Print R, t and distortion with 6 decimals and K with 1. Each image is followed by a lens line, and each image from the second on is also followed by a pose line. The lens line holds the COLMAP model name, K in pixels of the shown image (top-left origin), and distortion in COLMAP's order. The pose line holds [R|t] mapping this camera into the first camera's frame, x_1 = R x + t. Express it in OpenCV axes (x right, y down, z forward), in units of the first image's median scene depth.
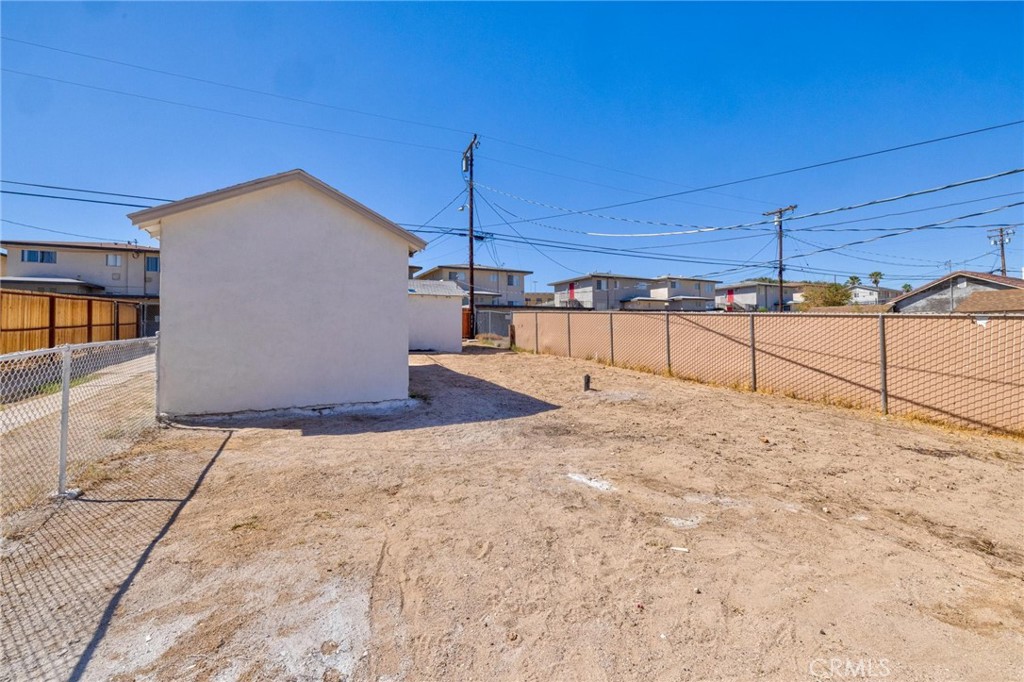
lens RADIAL K [[439.3, 0, 512.4], [0, 439.3, 326.9], [0, 0, 1]] dist [0.000745, 0.000126]
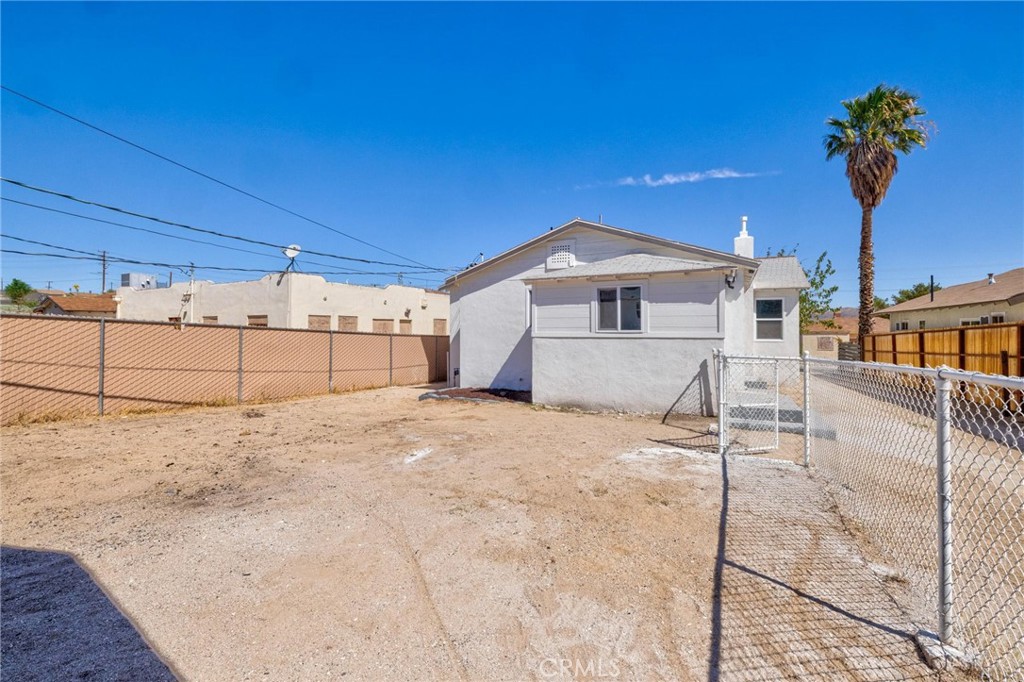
lens RADIAL K [[439.3, 0, 512.4], [0, 439.3, 326.9], [0, 0, 1]] dist [0.000745, 0.000126]
pose [[-0.600705, 0.011062, 0.799394, -0.530813], [-0.007720, 0.999777, -0.019636, 0.002860], [-0.799433, -0.017967, -0.600486, 0.817068]]
